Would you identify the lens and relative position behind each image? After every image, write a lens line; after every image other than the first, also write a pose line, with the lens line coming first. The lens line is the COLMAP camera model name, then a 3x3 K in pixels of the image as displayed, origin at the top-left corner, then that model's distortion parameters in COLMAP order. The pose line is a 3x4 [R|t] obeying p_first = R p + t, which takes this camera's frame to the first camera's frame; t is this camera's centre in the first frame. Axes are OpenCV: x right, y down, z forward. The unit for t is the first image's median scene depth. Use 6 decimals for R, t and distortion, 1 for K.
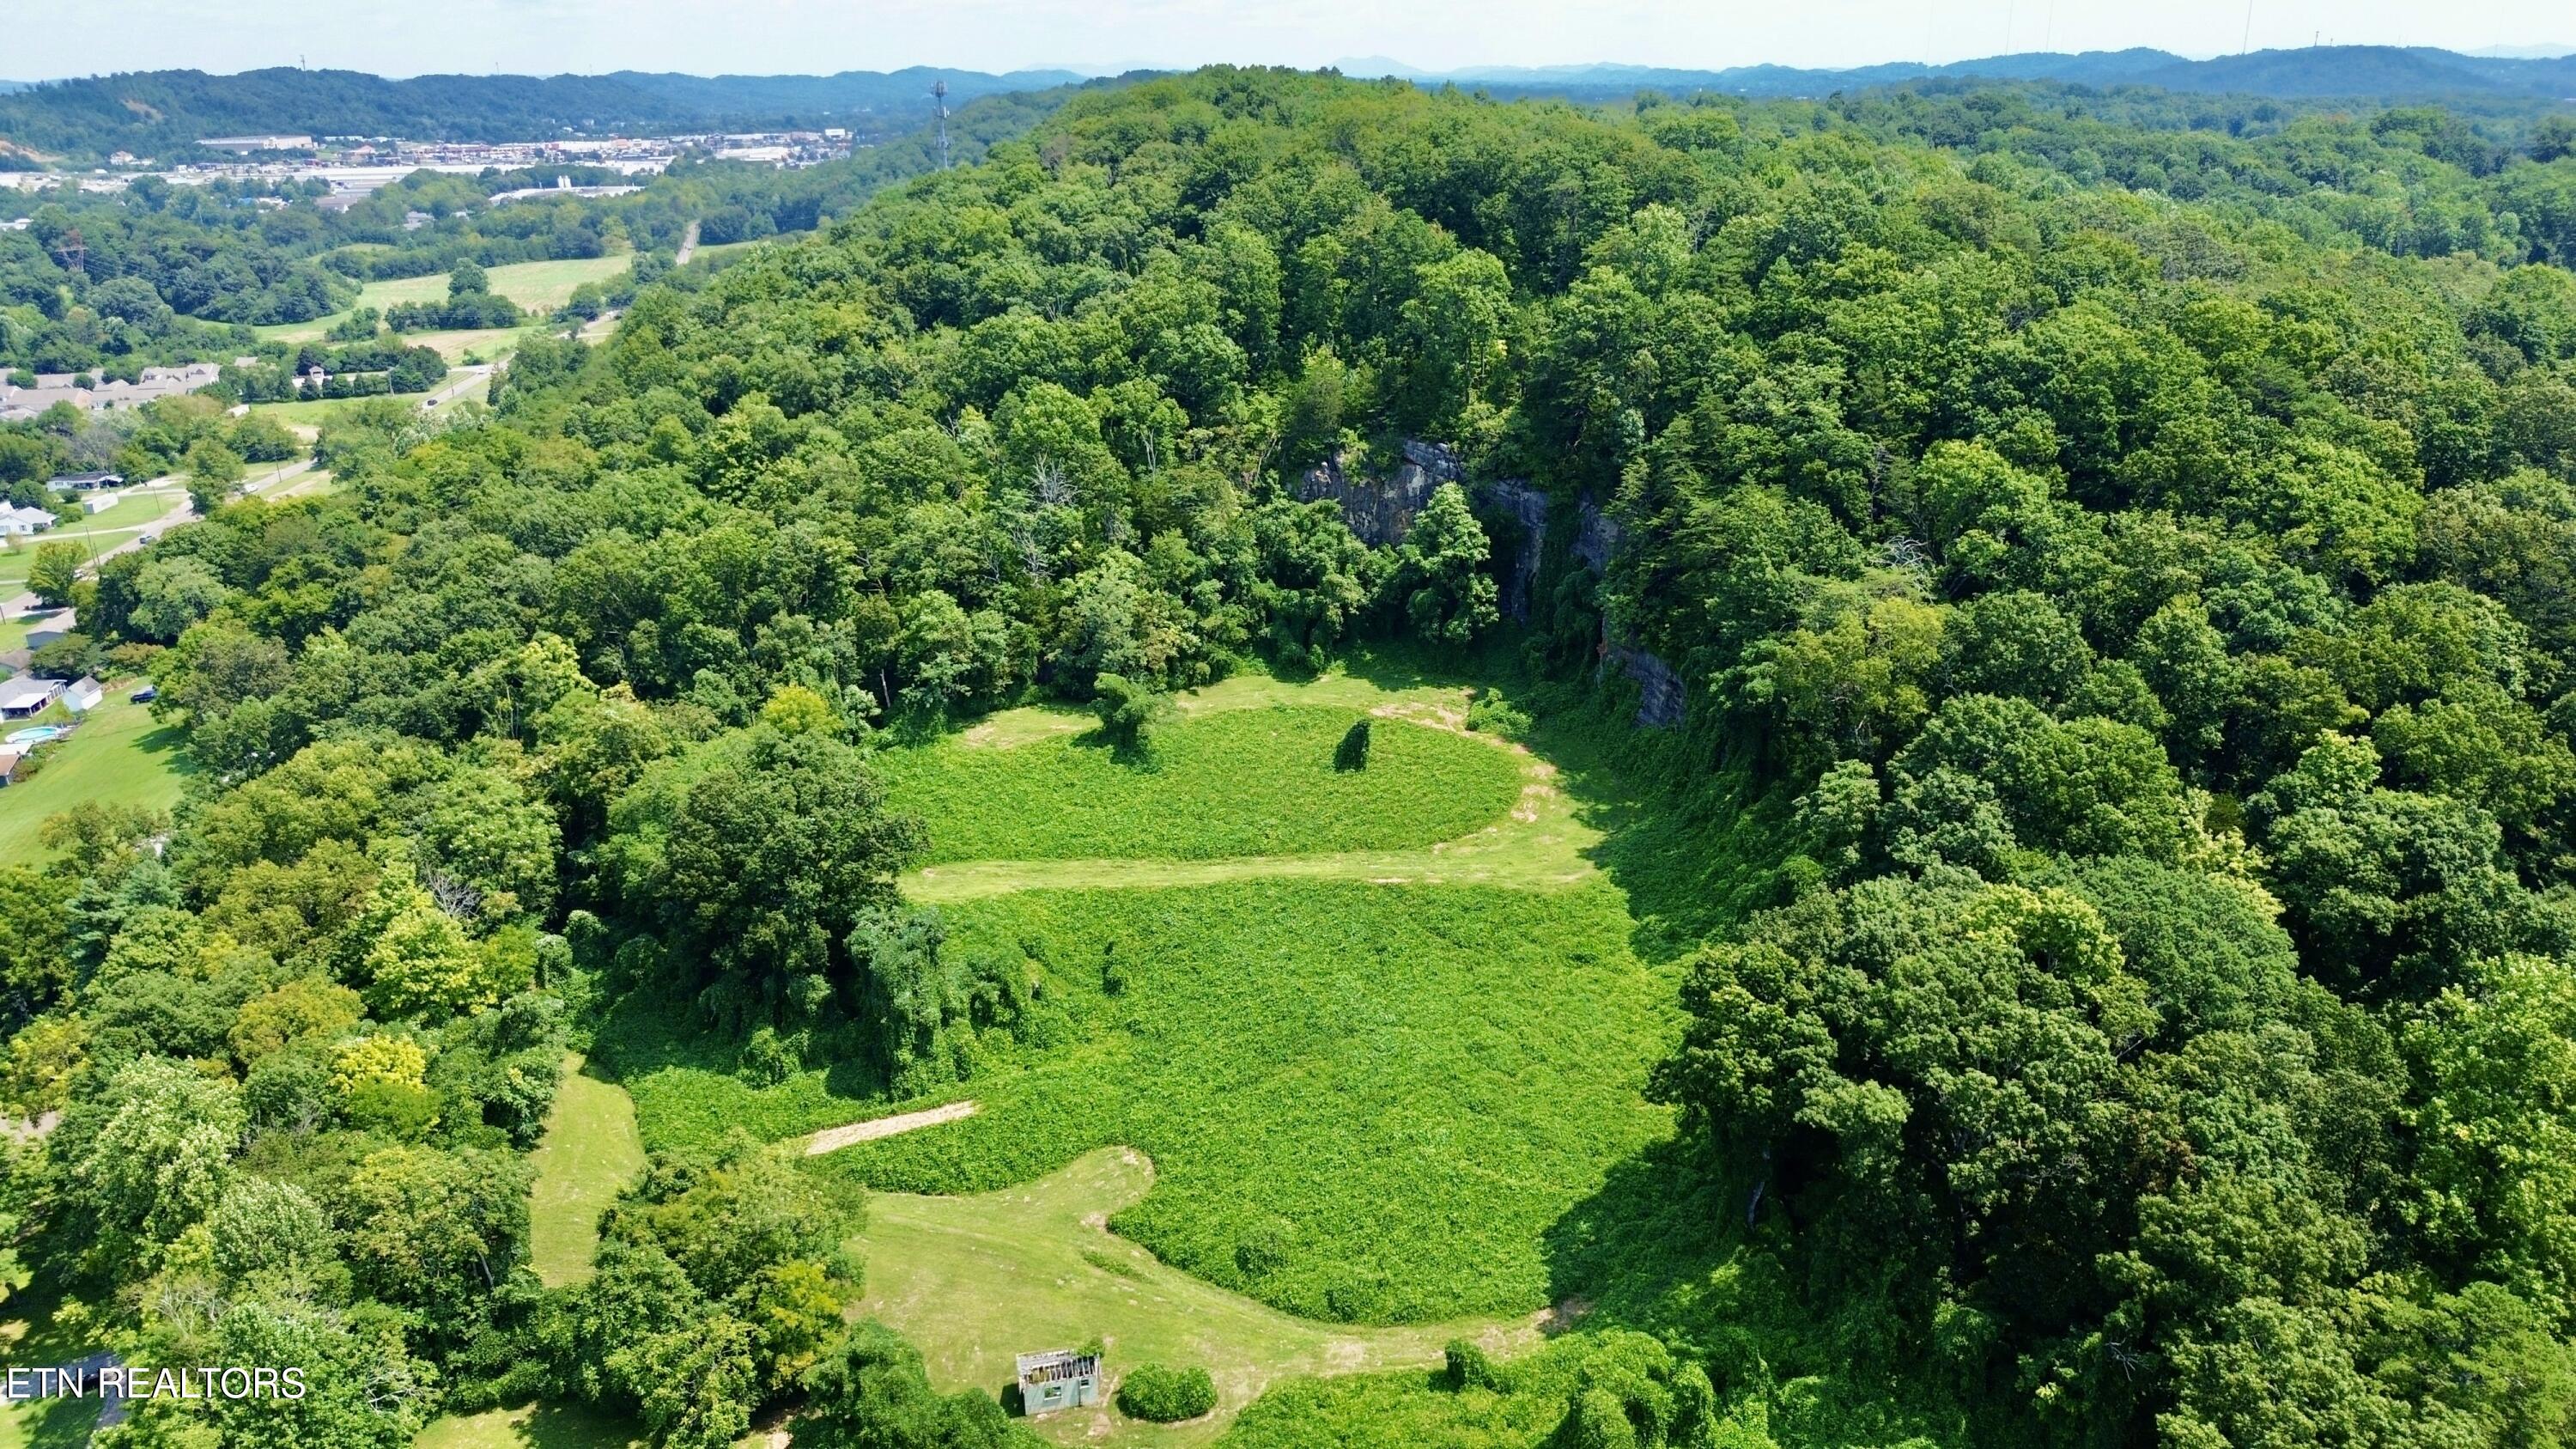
lens RADIAL K [[1824.5, 0, 1296.1], [0, 1824.5, 735.7], [0, 0, 1]] dist [0.056638, -0.045868]
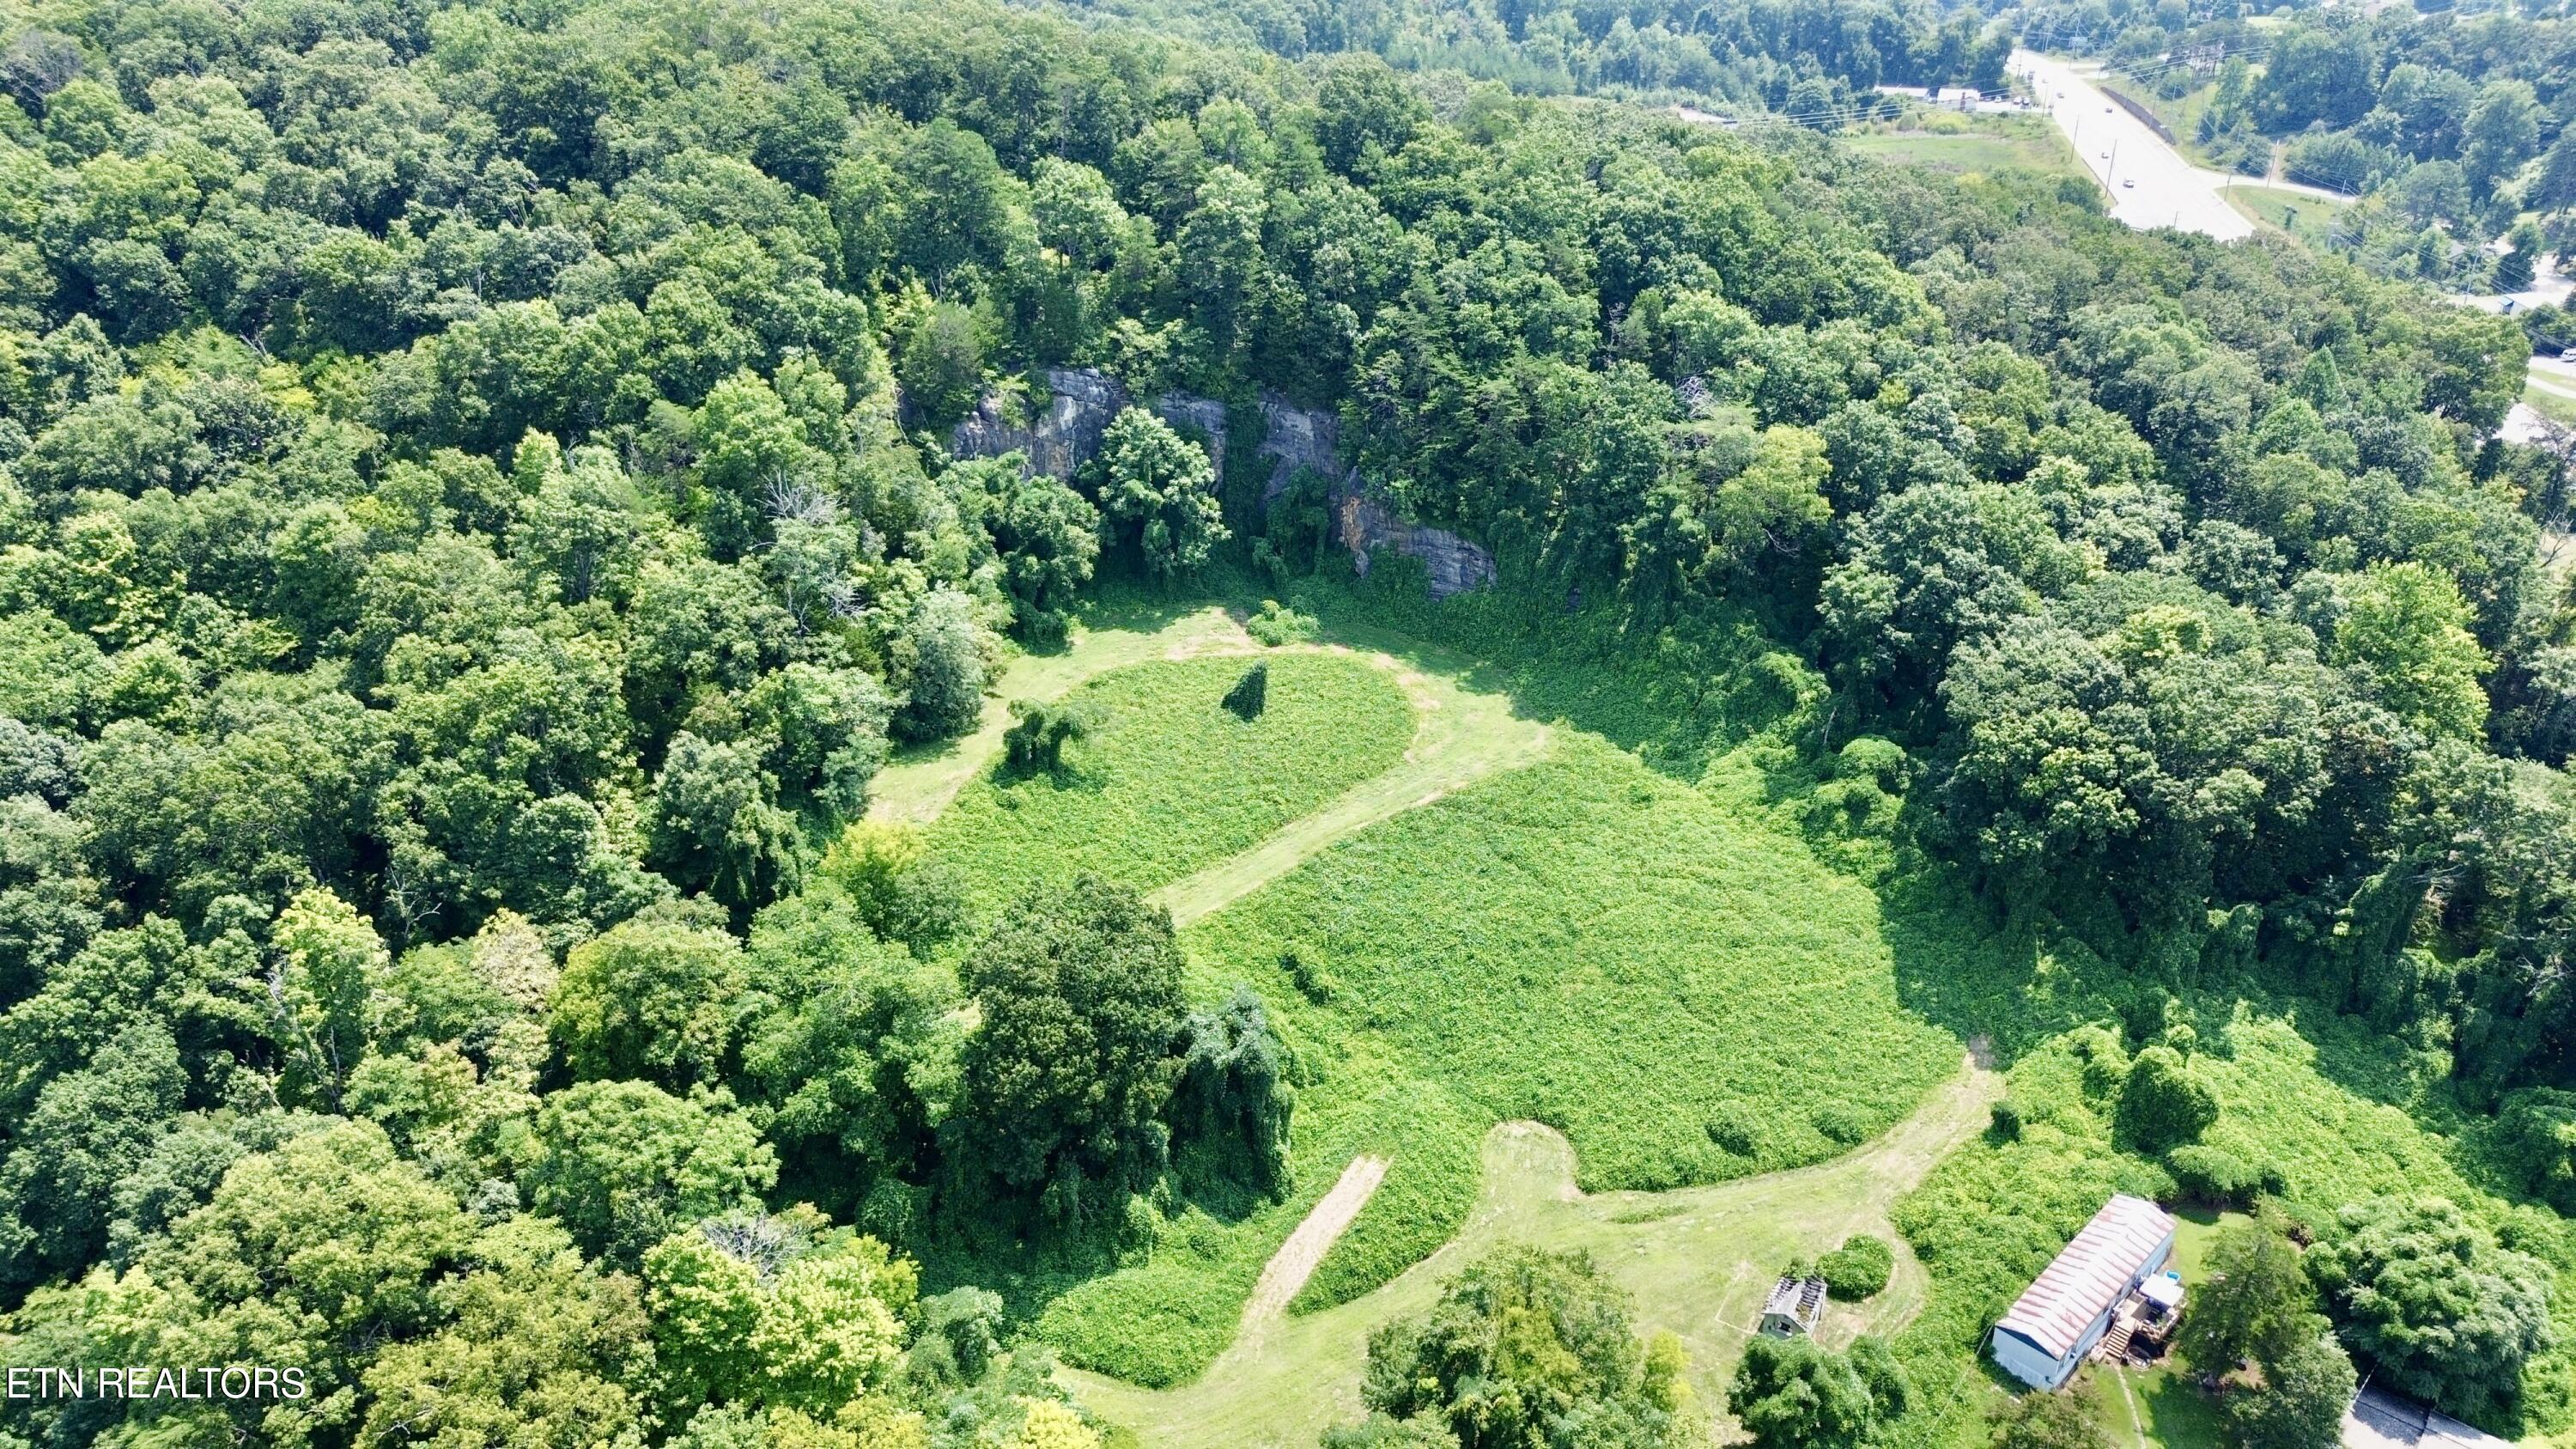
lens RADIAL K [[1824.5, 0, 1293.4], [0, 1824.5, 731.3], [0, 0, 1]] dist [0.056638, -0.045868]
pose [[0.688151, -0.309270, 0.656354, -0.624300], [0.244641, 0.950536, 0.191394, -0.161598], [-0.683081, 0.028863, 0.729772, 0.282686]]
